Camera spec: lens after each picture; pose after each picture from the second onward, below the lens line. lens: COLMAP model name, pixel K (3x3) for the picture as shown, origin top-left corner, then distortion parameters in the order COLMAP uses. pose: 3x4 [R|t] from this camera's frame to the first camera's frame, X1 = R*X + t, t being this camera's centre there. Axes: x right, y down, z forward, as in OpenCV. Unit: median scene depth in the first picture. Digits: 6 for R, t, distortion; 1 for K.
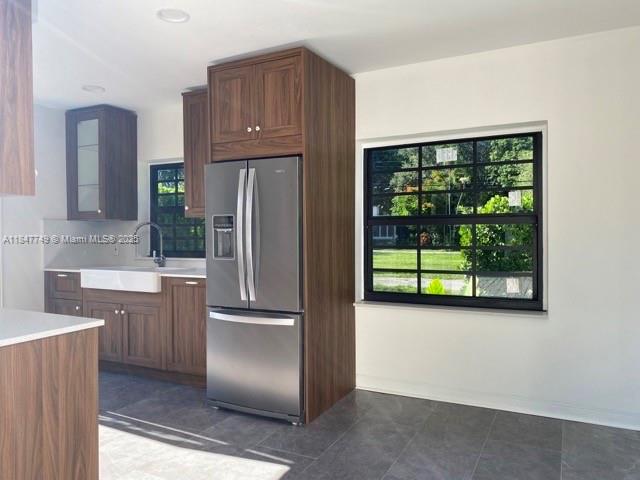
lens RADIAL K [[483.2, 0, 320.0], [0, 483.2, 240.0], [0, 0, 1]] dist [0.103165, -0.220038]
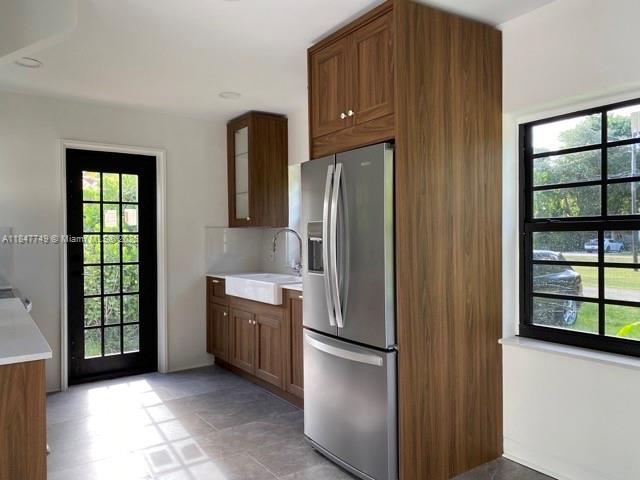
lens RADIAL K [[483.2, 0, 320.0], [0, 483.2, 240.0], [0, 0, 1]] dist [0.103165, -0.220038]
pose [[0.880868, 0.002254, -0.473357, 0.190804], [-0.004185, 0.999987, -0.003026, -0.015470], [0.473344, 0.004646, 0.880865, 0.245489]]
